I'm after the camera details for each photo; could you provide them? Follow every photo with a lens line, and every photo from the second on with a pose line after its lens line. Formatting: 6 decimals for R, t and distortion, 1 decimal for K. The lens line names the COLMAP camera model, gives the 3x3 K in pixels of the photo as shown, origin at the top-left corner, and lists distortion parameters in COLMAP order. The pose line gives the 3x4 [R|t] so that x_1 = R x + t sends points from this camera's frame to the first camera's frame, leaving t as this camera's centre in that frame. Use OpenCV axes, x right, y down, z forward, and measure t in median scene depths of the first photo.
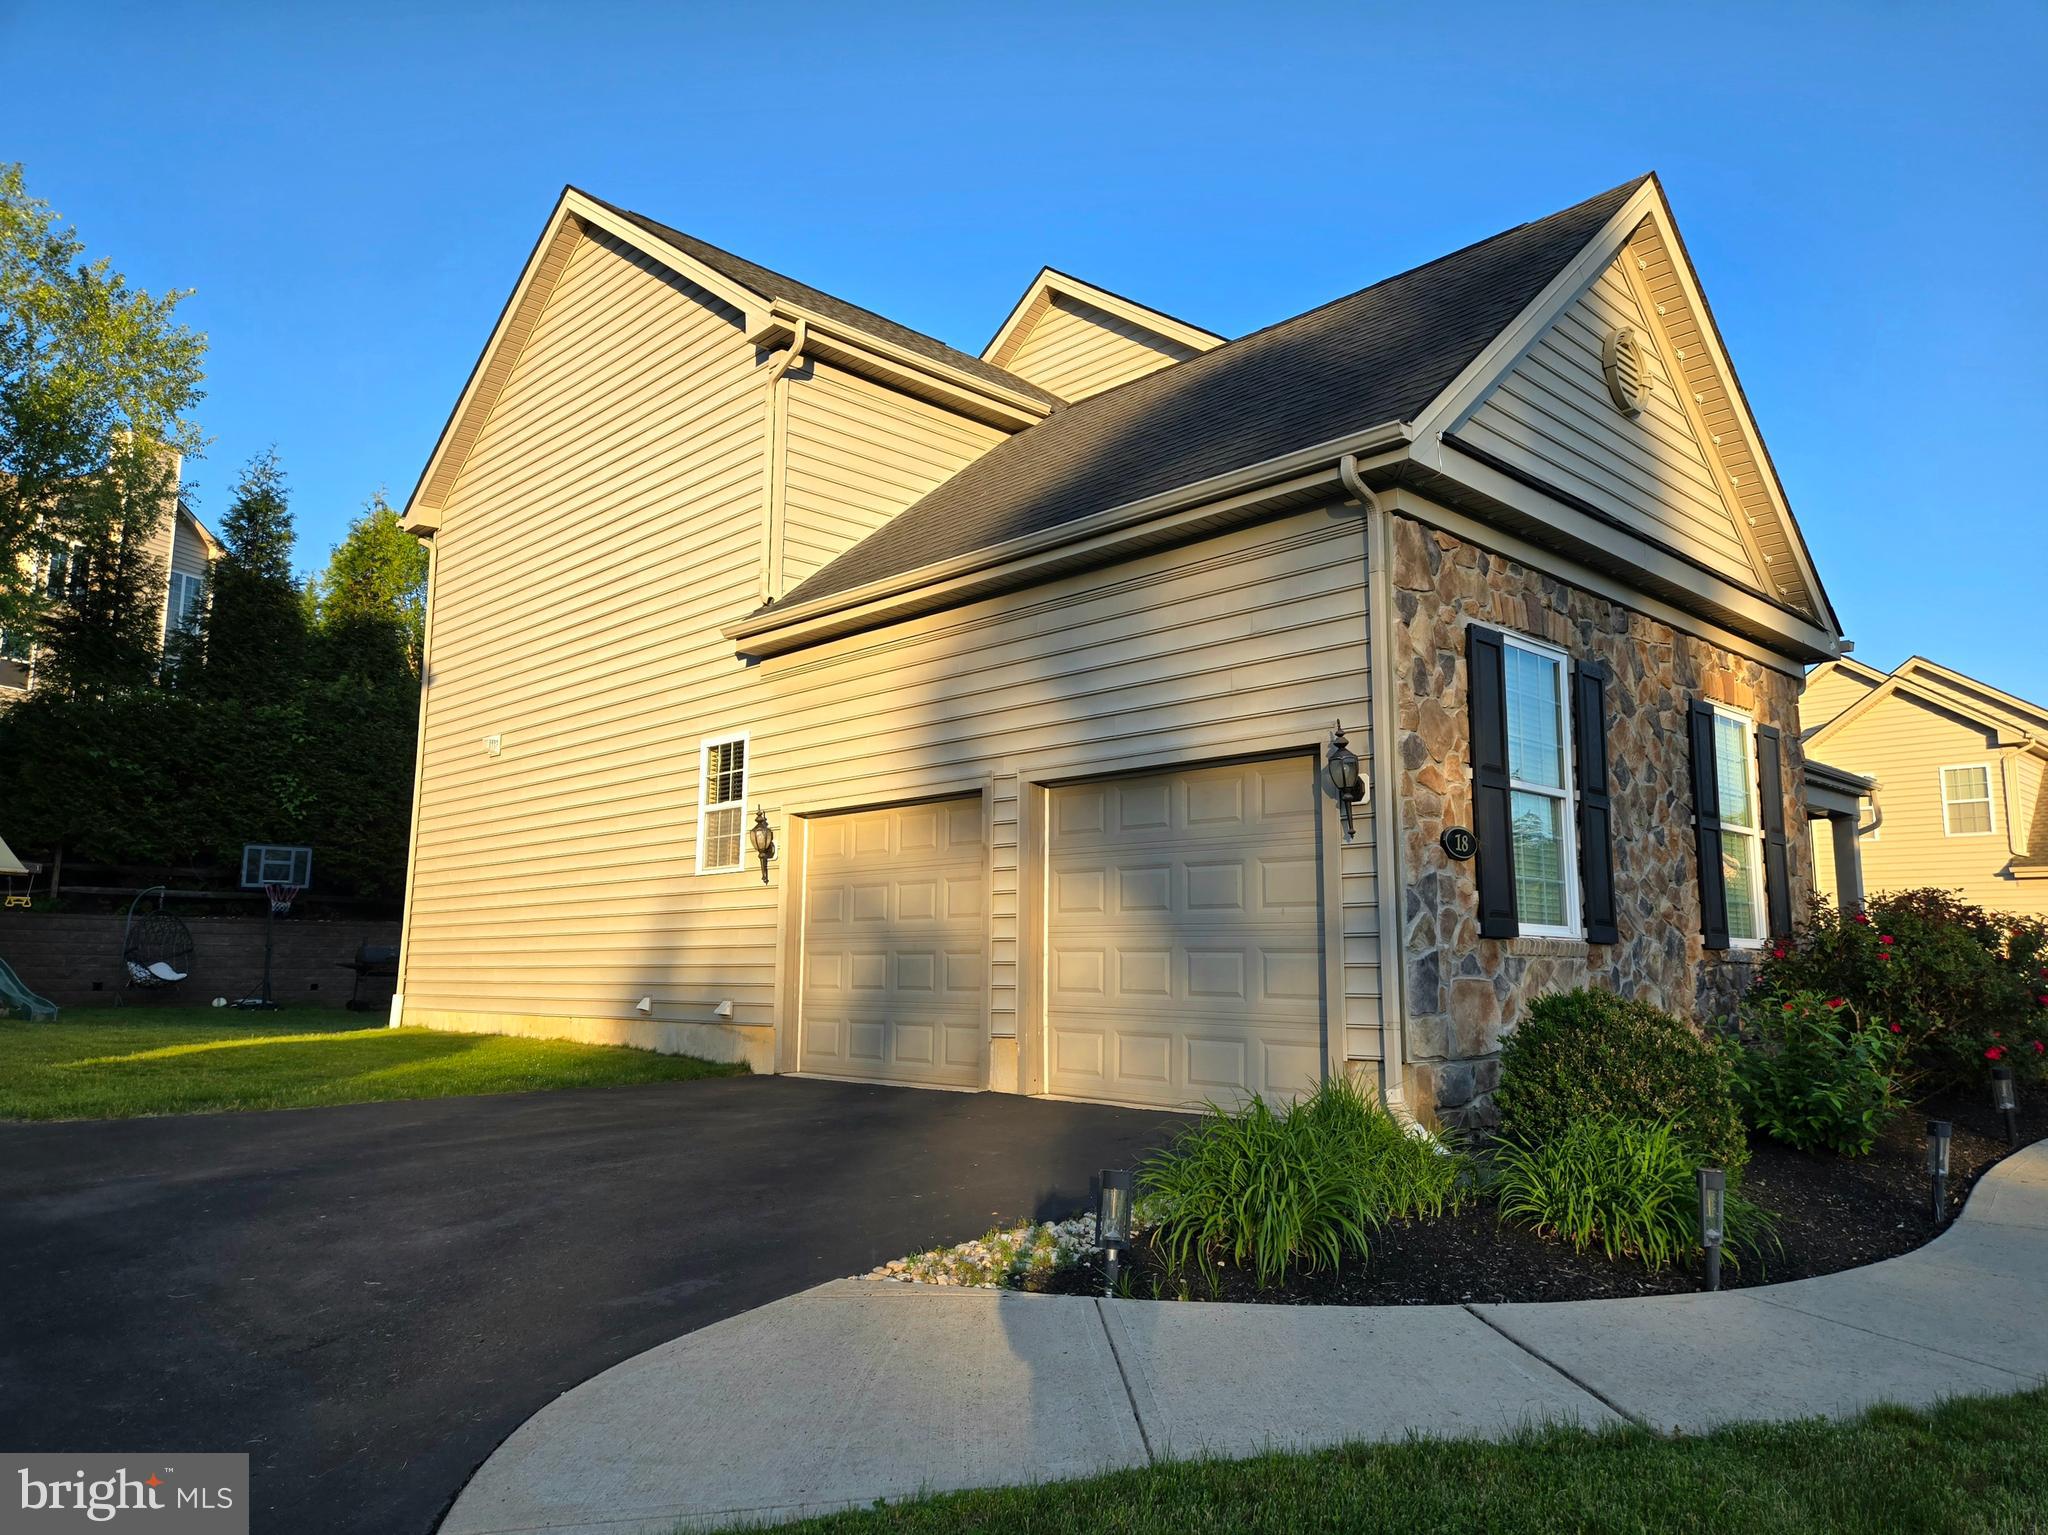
lens RADIAL K [[1429.7, 0, 1024.0], [0, 1429.7, 767.5], [0, 0, 1]] dist [0.046352, -0.002887]
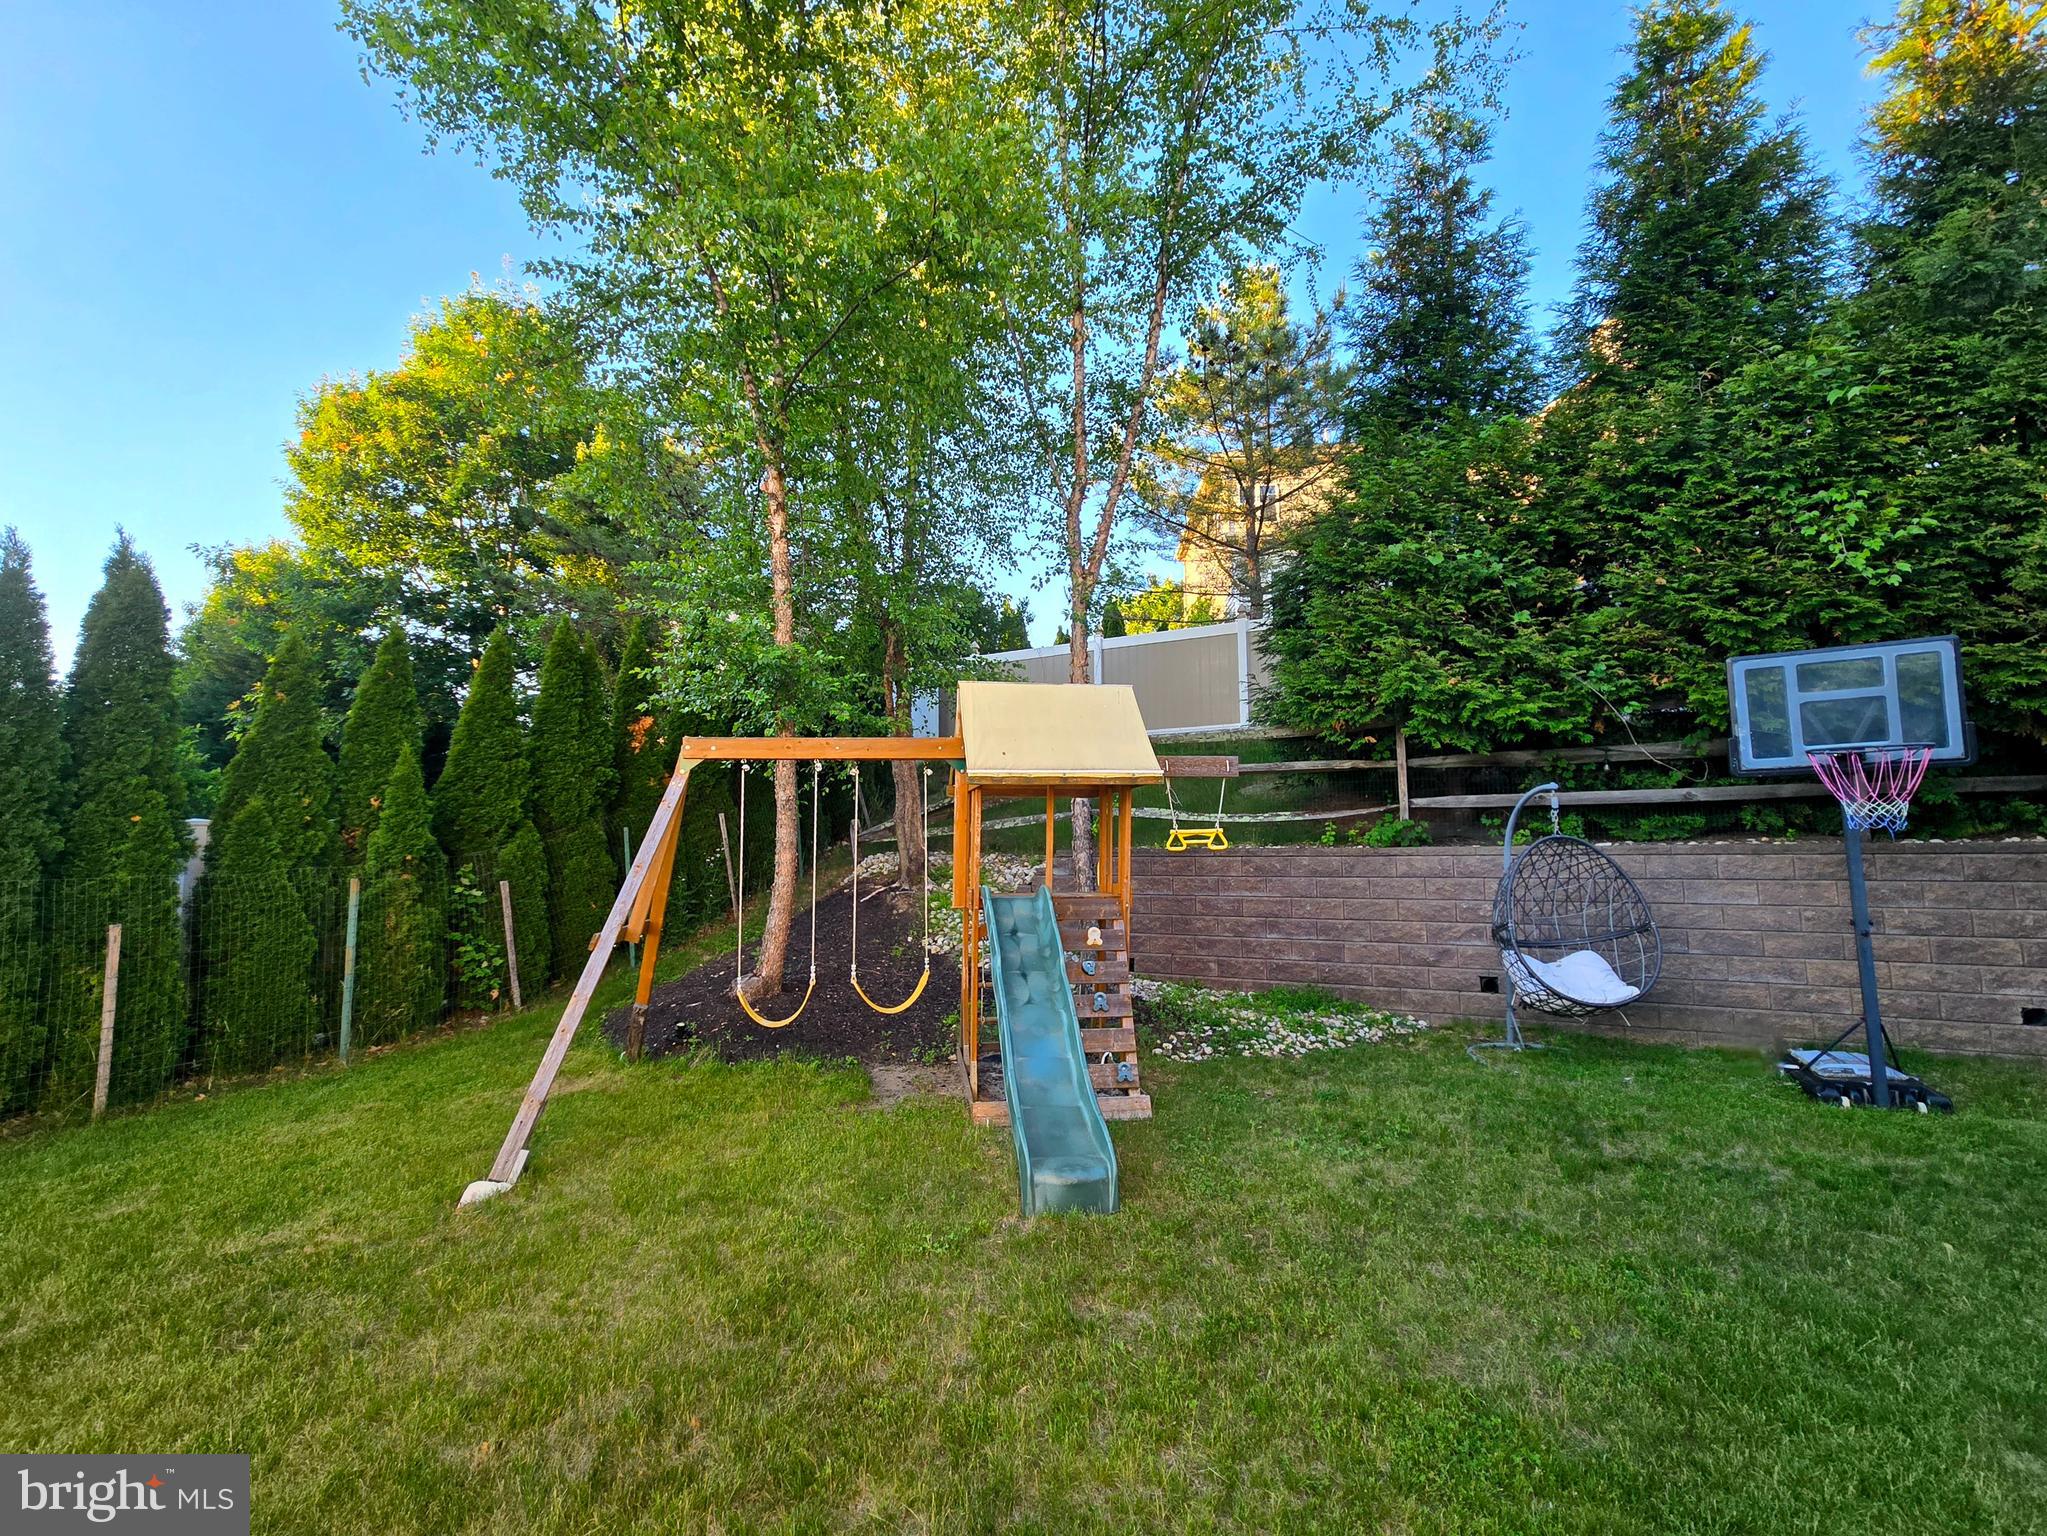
lens RADIAL K [[886.0, 0, 1023.5], [0, 886.0, 768.0], [0, 0, 1]] dist [-0.000420, -0.000238]
pose [[0.307883, -0.102567, -0.945879, -0.365001], [0.148925, 0.987113, -0.058563, 0.065209], [0.939696, -0.122834, 0.319190, 0.723027]]
